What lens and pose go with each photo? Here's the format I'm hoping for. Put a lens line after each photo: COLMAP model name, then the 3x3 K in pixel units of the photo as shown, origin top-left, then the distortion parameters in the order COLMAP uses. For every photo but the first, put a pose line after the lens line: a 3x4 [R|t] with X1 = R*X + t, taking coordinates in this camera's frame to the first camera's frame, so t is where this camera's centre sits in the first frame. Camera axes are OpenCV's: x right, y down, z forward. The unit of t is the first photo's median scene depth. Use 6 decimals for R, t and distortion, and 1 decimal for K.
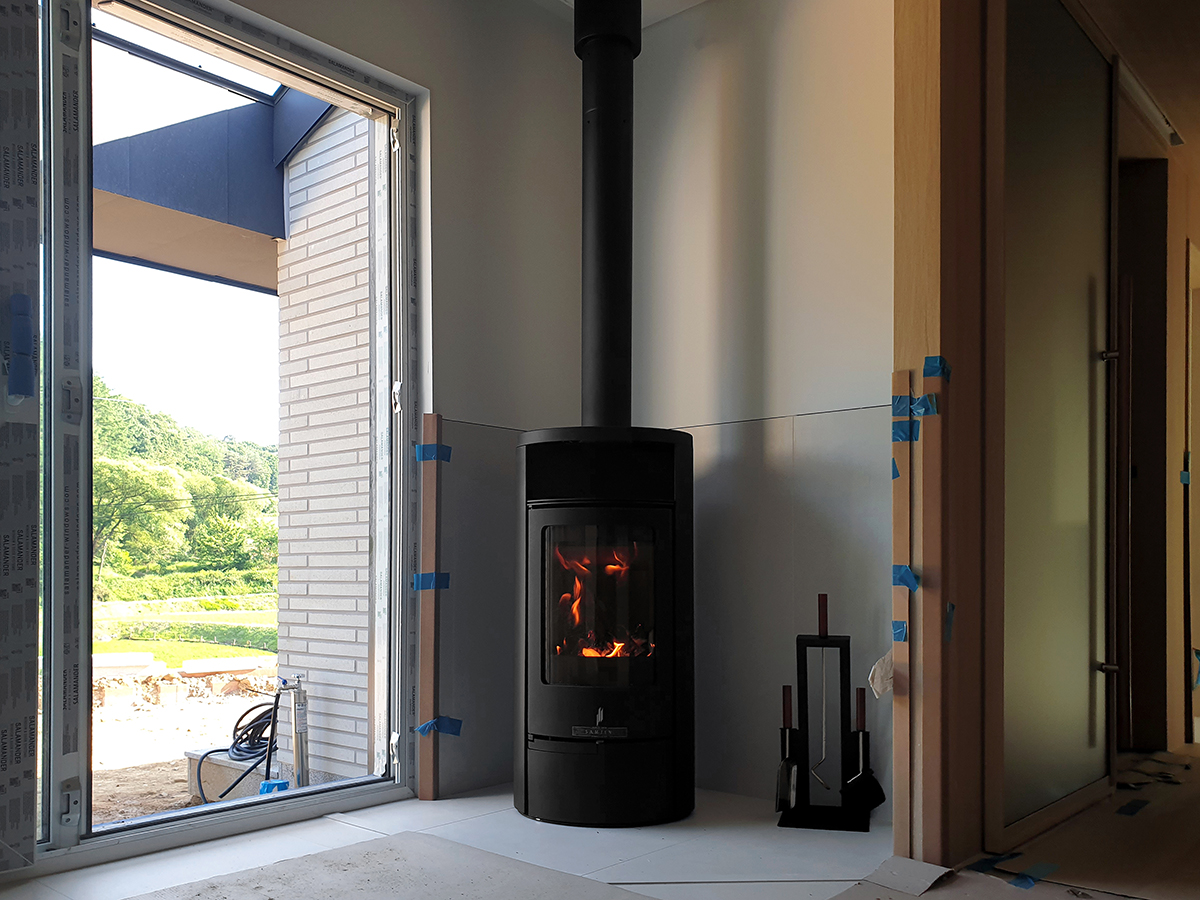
lens RADIAL K [[1000.4, 0, 606.9], [0, 1000.4, 531.3], [0, 0, 1]] dist [0.030126, -0.021487]
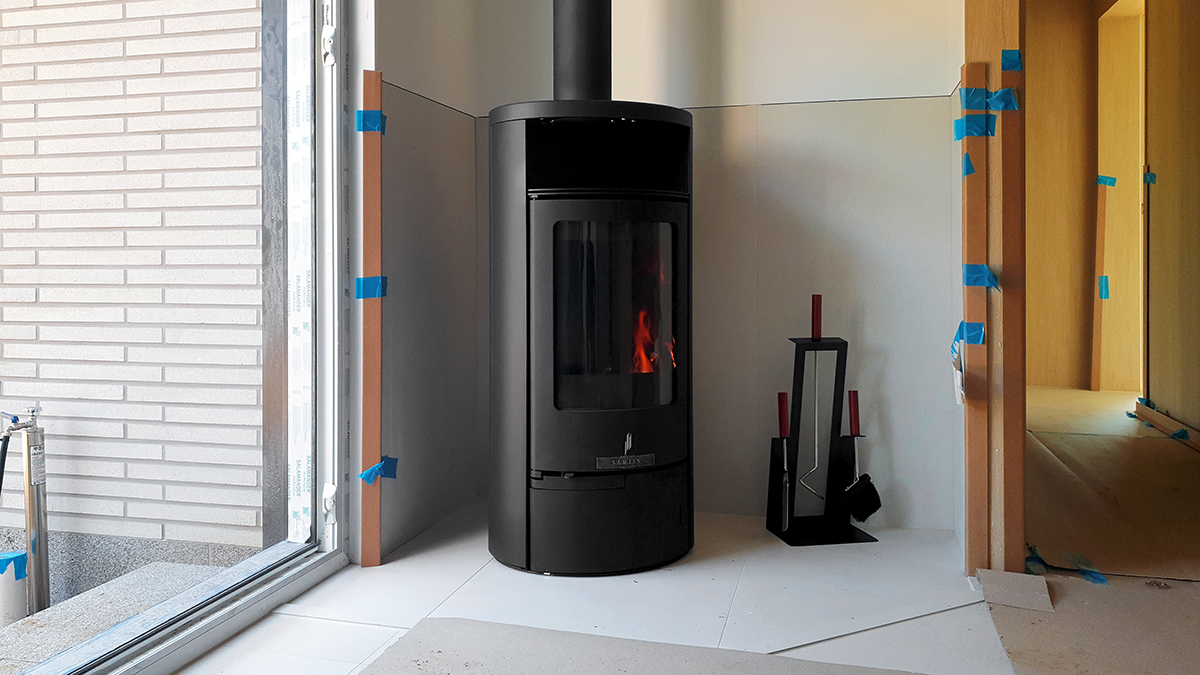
lens RADIAL K [[925.9, 0, 582.9], [0, 925.9, 242.4], [0, 0, 1]] dist [0.042993, -0.003294]
pose [[0.906339, 0.001097, 0.422551, -0.341454], [-0.011584, 0.999685, 0.022253, -0.003923], [-0.422393, -0.025063, 0.906066, 0.272892]]
